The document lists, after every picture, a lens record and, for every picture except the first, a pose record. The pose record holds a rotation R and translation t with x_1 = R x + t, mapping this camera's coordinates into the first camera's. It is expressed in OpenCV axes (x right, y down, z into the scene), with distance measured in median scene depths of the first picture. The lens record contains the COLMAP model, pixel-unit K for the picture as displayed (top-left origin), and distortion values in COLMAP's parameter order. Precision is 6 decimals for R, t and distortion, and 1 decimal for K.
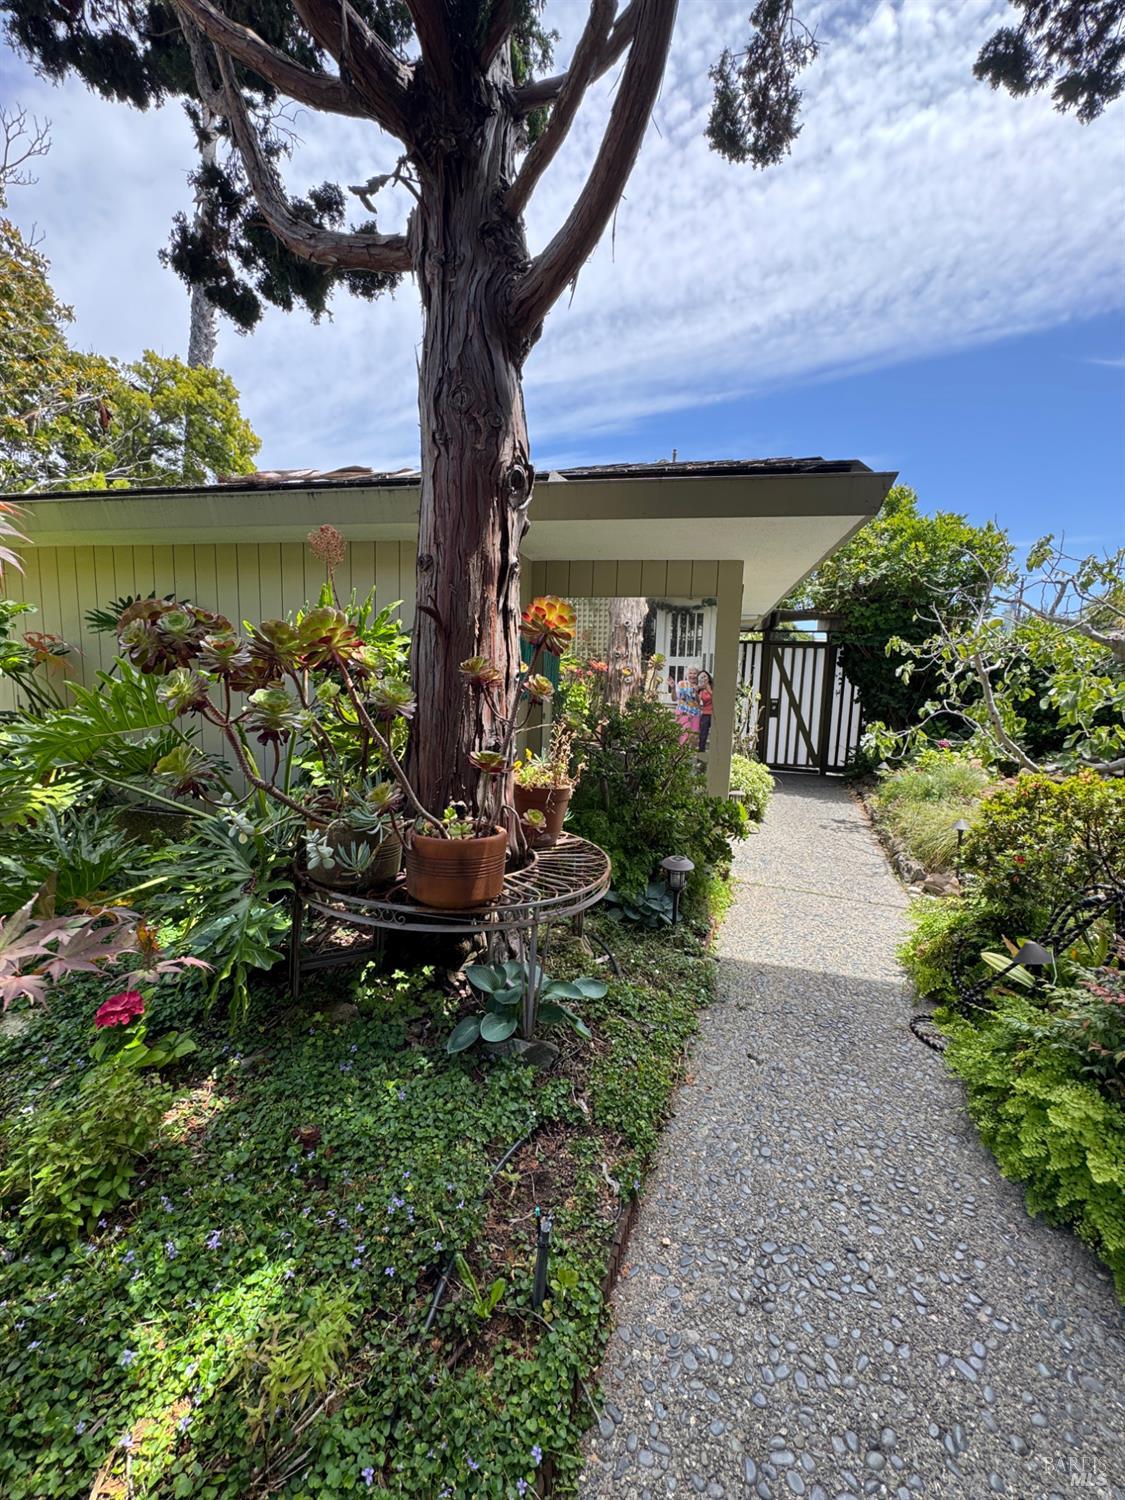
lens RADIAL K [[597.1, 0, 562.5], [0, 597.1, 750.0], [0, 0, 1]] dist [-0.000254, 0.000145]
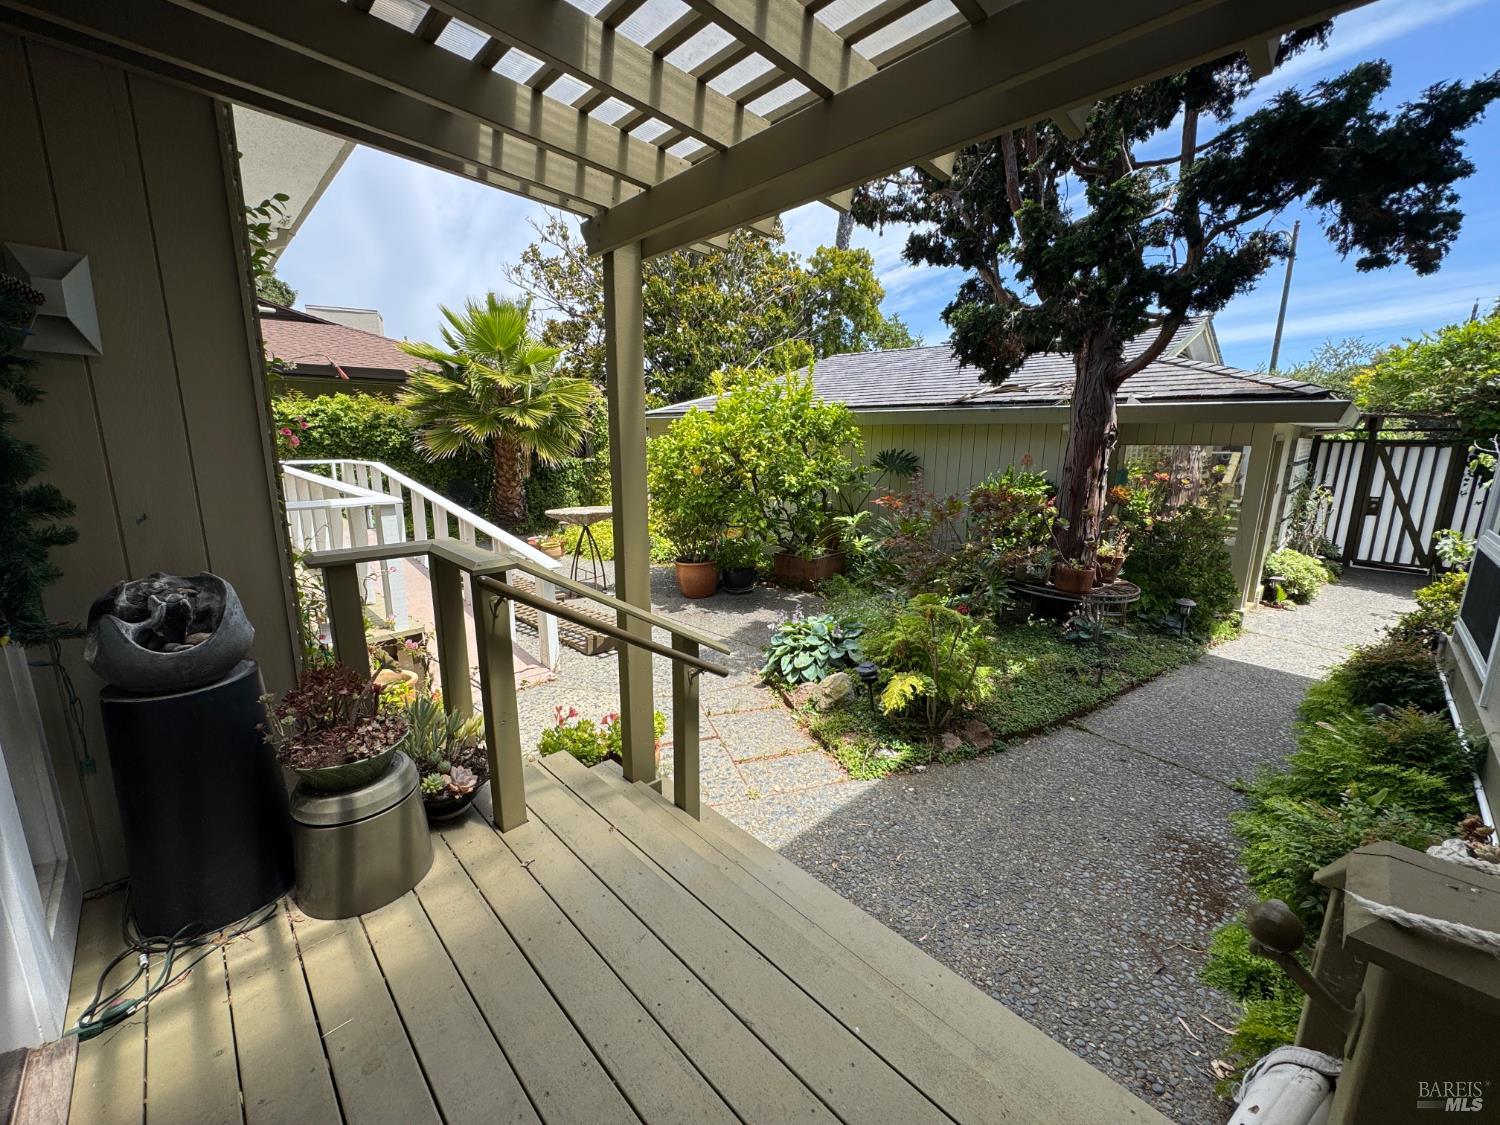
lens RADIAL K [[597.1, 0, 746.1], [0, 597.1, 562.3], [0, 0, 1]] dist [-0.000254, 0.000145]
pose [[0.841821, 0.084146, -0.533157, 0.013946], [-0.045913, 0.995357, 0.084600, -0.041906], [0.537801, -0.046739, 0.841776, -1.529967]]
